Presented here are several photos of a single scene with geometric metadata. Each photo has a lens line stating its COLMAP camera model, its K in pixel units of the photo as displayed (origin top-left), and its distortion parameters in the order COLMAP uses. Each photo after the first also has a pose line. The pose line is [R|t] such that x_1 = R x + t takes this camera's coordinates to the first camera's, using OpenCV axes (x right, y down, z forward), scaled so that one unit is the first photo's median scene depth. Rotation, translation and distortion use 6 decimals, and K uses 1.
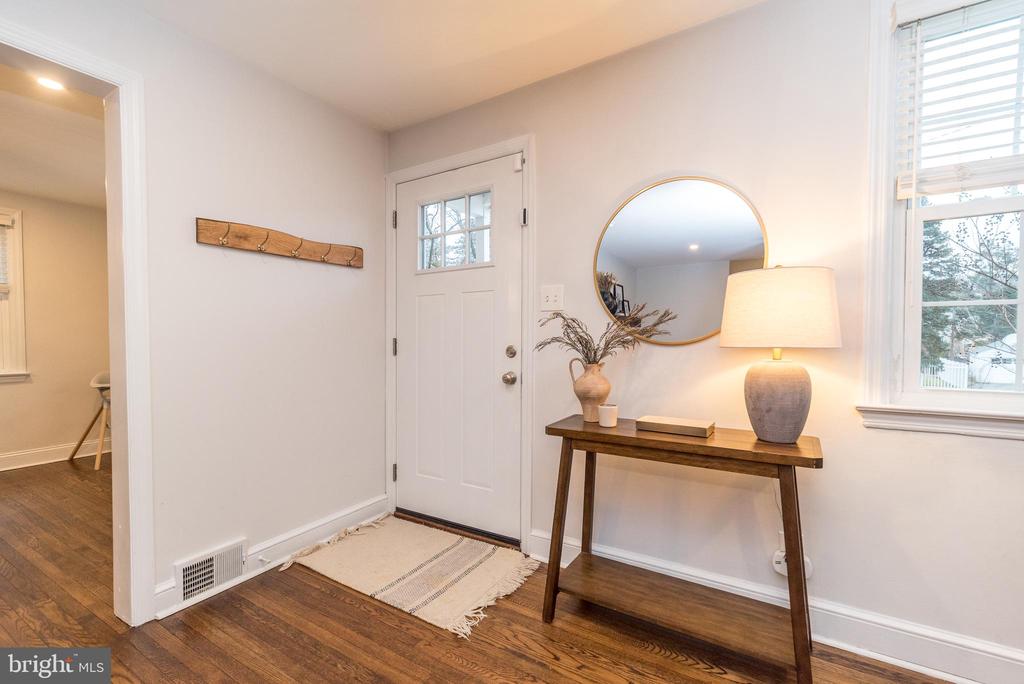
lens RADIAL K [[447.7, 0, 512.0], [0, 447.7, 342.0], [0, 0, 1]] dist [-0.000629, 0.000114]
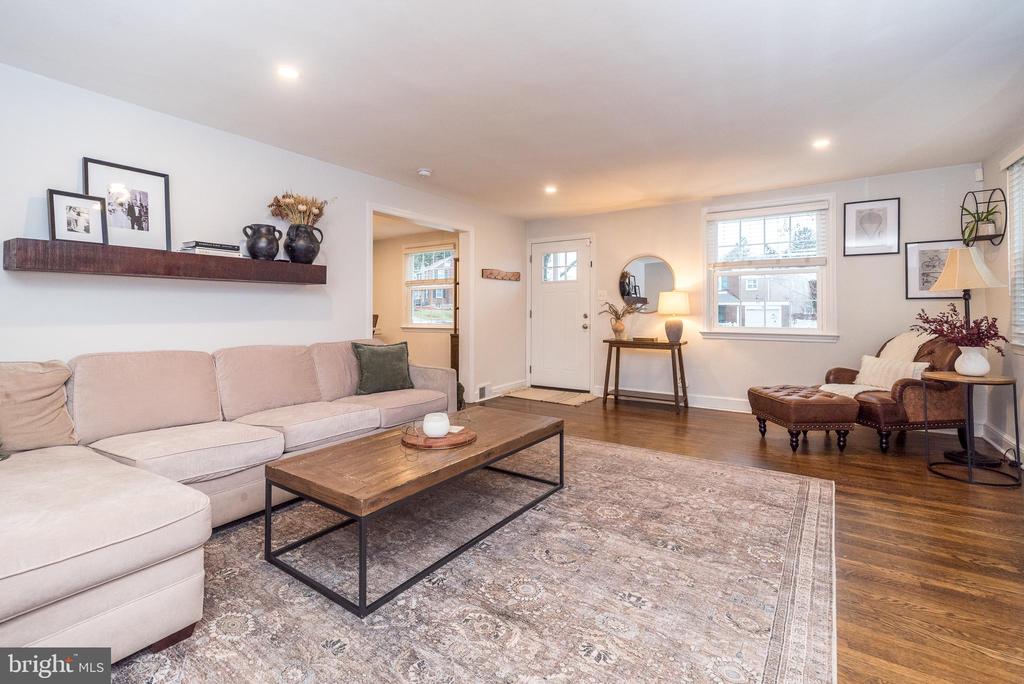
lens RADIAL K [[453.3, 0, 513.0], [0, 453.3, 291.2], [0, 0, 1]] dist [0.000342, 0.000040]
pose [[0.999372, 0.002187, -0.035373, -0.395856], [-0.003976, 0.998711, -0.050601, 0.015750], [0.035217, 0.050710, 0.998092, -1.946656]]
